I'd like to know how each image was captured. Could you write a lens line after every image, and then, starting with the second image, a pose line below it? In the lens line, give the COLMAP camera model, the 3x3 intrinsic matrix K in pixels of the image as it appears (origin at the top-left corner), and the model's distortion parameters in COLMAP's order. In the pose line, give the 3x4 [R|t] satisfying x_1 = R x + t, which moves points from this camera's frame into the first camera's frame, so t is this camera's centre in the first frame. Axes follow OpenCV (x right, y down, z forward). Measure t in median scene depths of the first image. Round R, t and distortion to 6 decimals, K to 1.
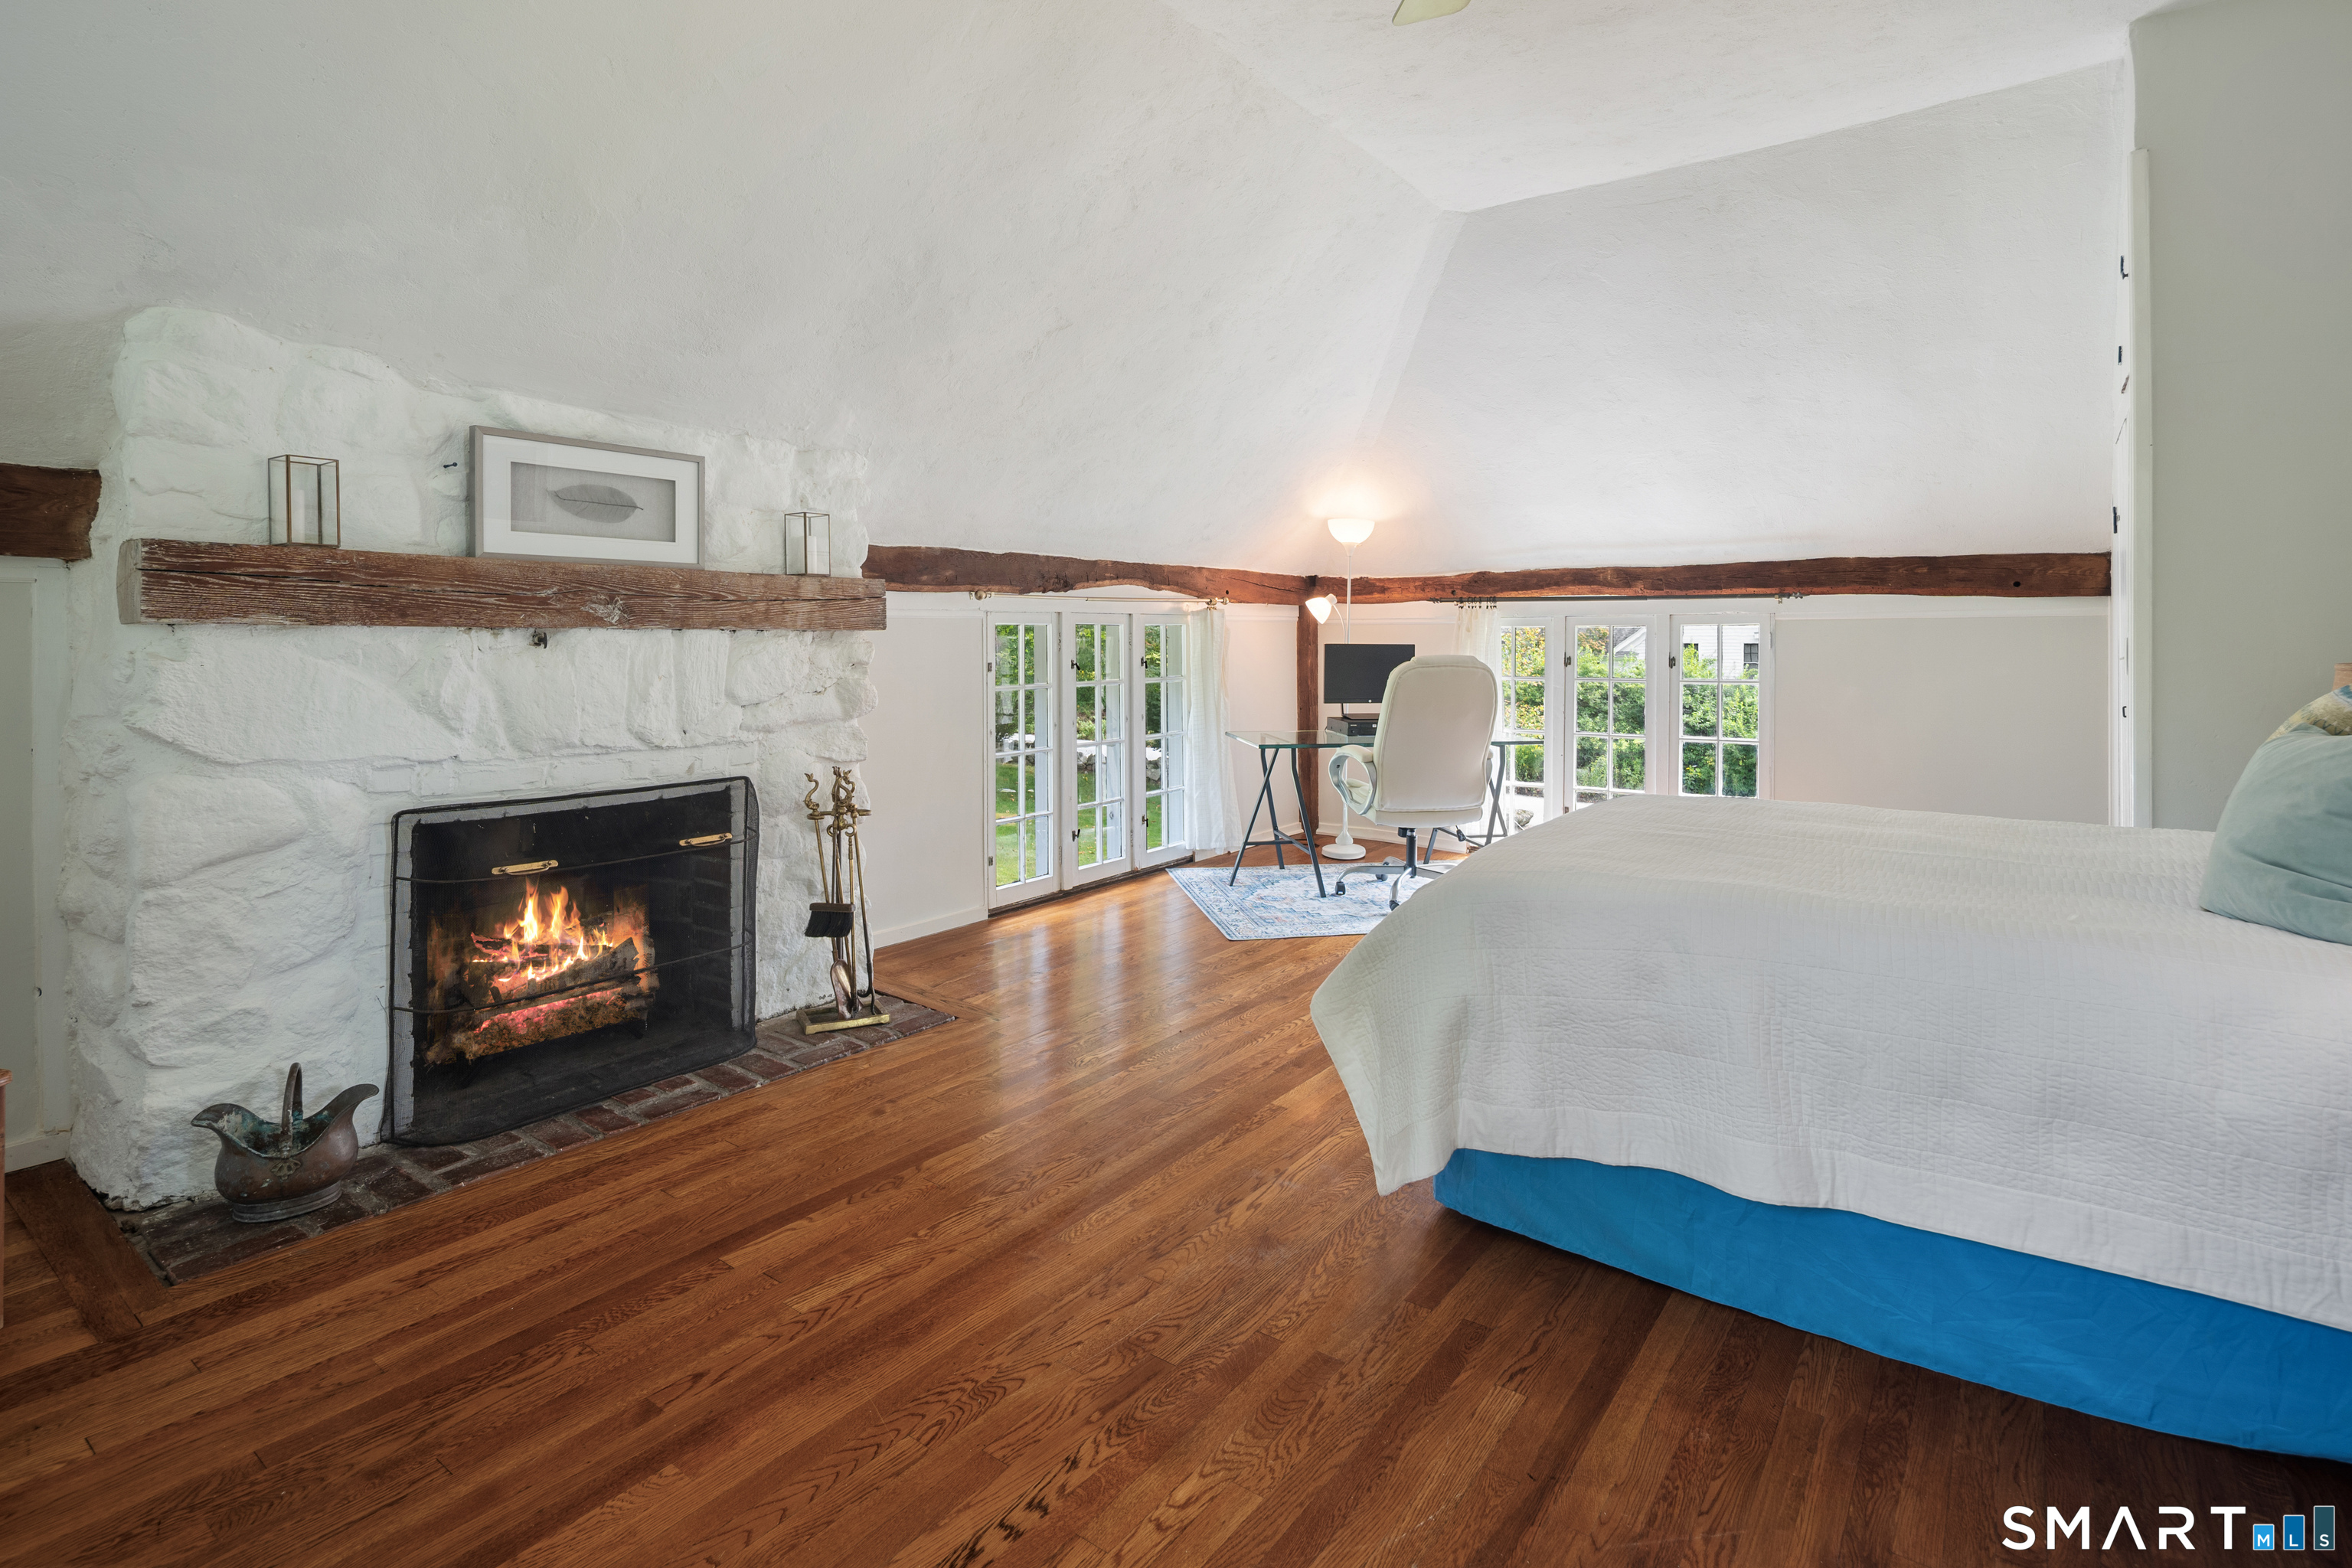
lens RADIAL K [[1172.3, 0, 1177.6], [0, 1172.3, 795.2], [0, 0, 1]] dist [0.007243, -0.005371]
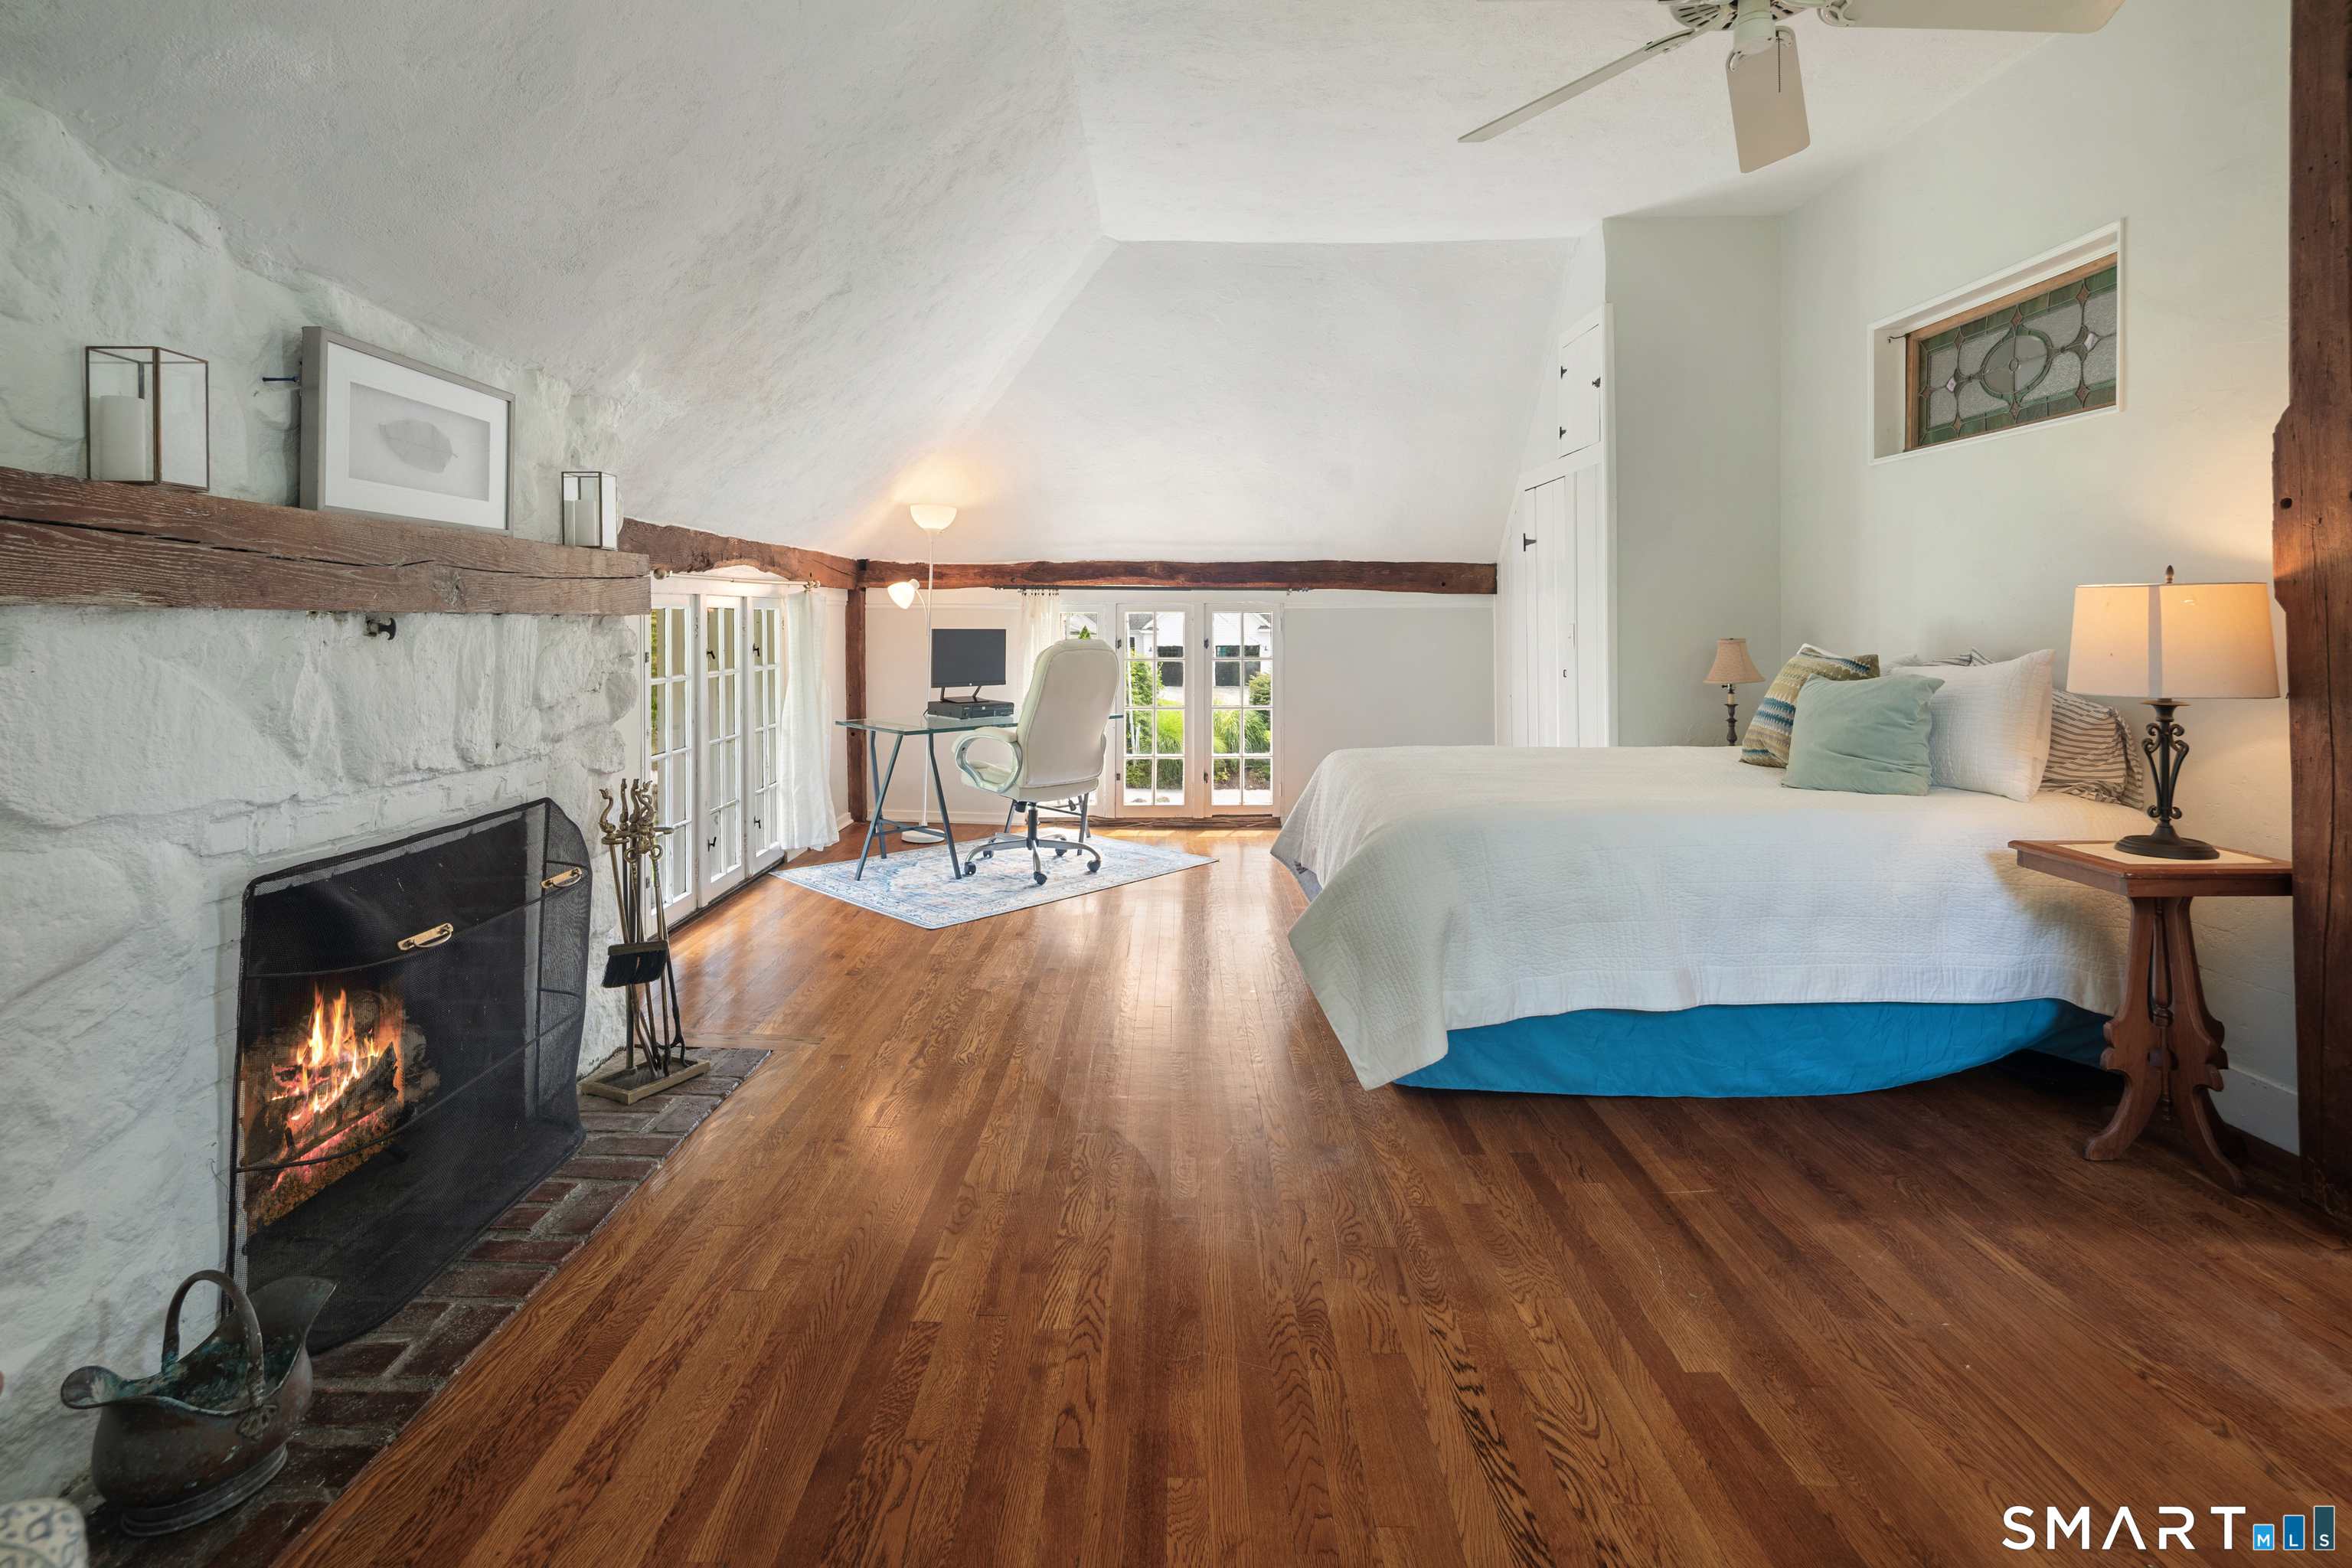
lens RADIAL K [[1172.3, 0, 1190.6], [0, 1172.3, 771.6], [0, 0, 1]] dist [0.007243, -0.005371]
pose [[0.804635, -0.074804, 0.589039, -0.650565], [0.078208, 0.996741, 0.019748, -0.020418], [-0.588597, 0.030178, 0.807863, 0.129680]]
